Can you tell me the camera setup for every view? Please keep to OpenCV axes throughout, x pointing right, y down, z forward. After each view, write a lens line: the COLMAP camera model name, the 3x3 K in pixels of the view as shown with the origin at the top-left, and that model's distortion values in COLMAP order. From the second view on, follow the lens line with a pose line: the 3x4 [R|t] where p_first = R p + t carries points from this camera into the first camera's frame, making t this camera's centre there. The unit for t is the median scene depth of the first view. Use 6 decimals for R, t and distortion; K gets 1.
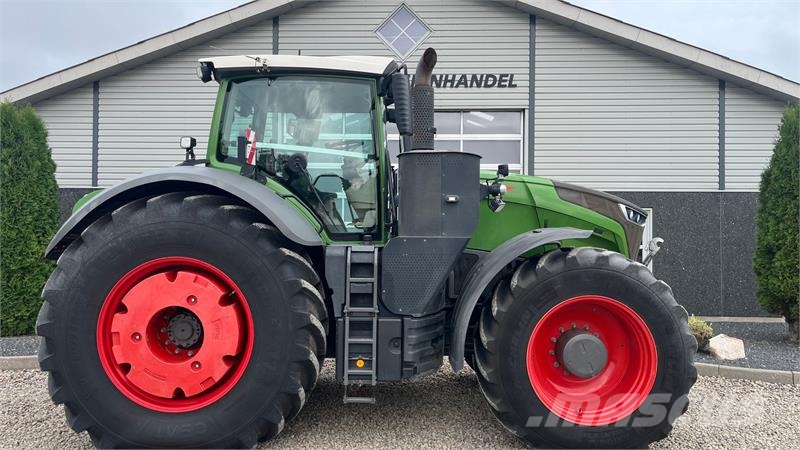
lens RADIAL K [[603.8, 0, 397.6], [0, 603.8, 222.4], [0, 0, 1]] dist [0.064827, -0.075426]
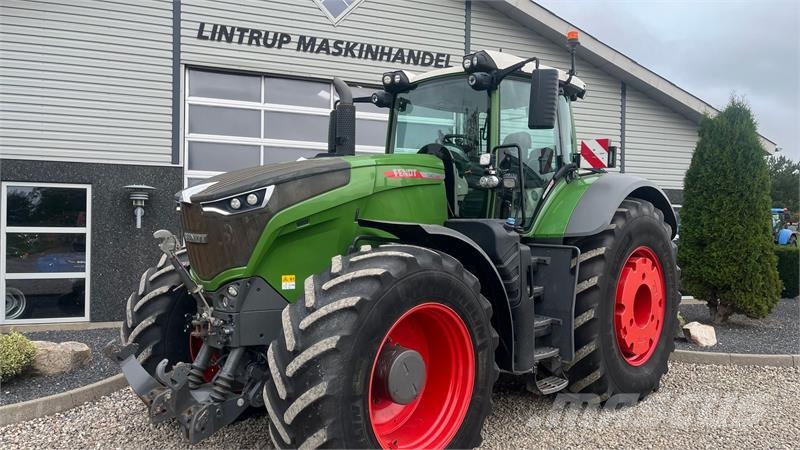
lens RADIAL K [[603.8, 0, 394.9], [0, 603.8, 224.5], [0, 0, 1]] dist [0.064827, -0.075426]
pose [[0.922625, 0.005817, 0.385654, -0.278944], [-0.015055, 0.999667, 0.020939, -0.000147], [-0.385404, -0.025125, 0.922406, 0.181258]]
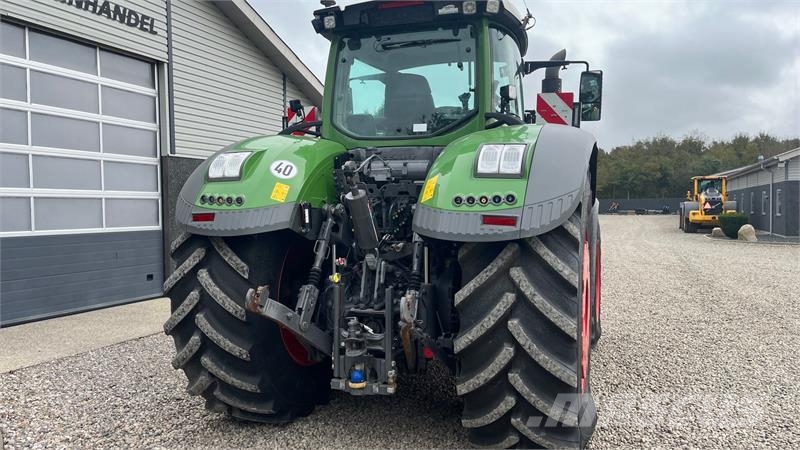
lens RADIAL K [[603.8, 0, 394.8], [0, 603.8, 226.3], [0, 0, 1]] dist [0.064827, -0.075426]
pose [[0.351628, -0.040852, 0.935248, -0.578602], [-0.009144, 0.998850, 0.047068, 0.007341], [-0.936095, -0.025102, 0.350850, 0.412738]]
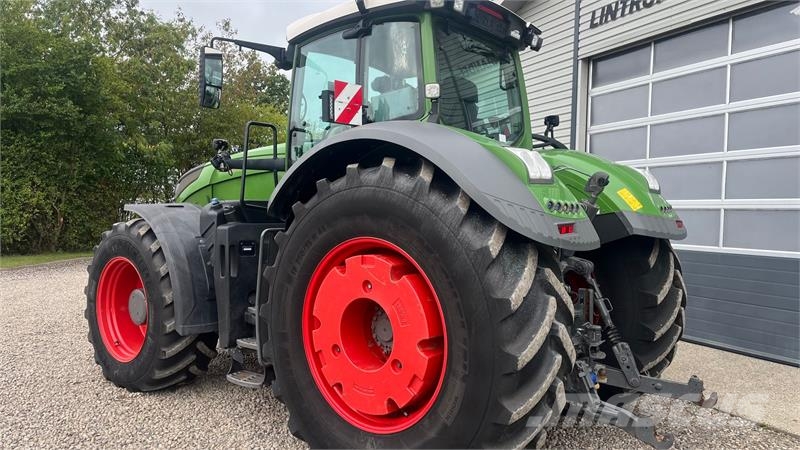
lens RADIAL K [[603.8, 0, 393.2], [0, 603.8, 225.5], [0, 0, 1]] dist [0.064827, -0.075426]
pose [[0.458453, 0.017904, -0.888538, 0.467529], [0.001324, 0.999782, 0.020829, 0.015100], [0.888718, -0.010726, 0.458330, 0.470757]]
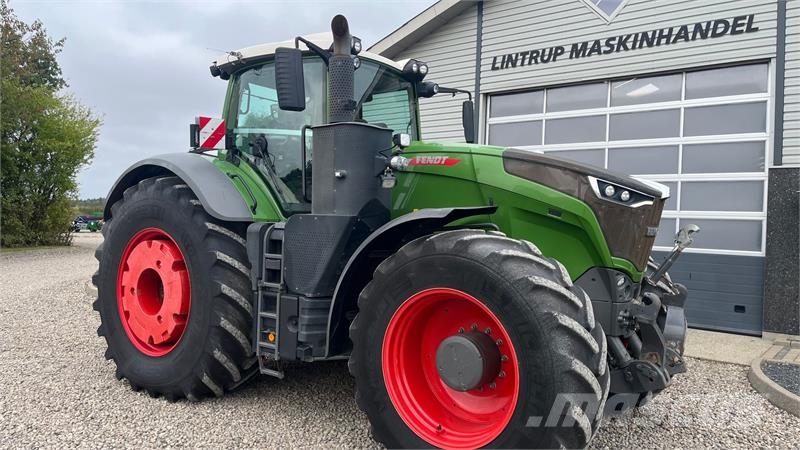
lens RADIAL K [[603.8, 0, 395.4], [0, 603.8, 220.7], [0, 0, 1]] dist [0.064827, -0.075426]
pose [[0.804791, 0.017991, -0.593286, 0.324287], [-0.012098, 0.999830, 0.013909, 0.008504], [0.593435, -0.004016, 0.804872, 0.135789]]
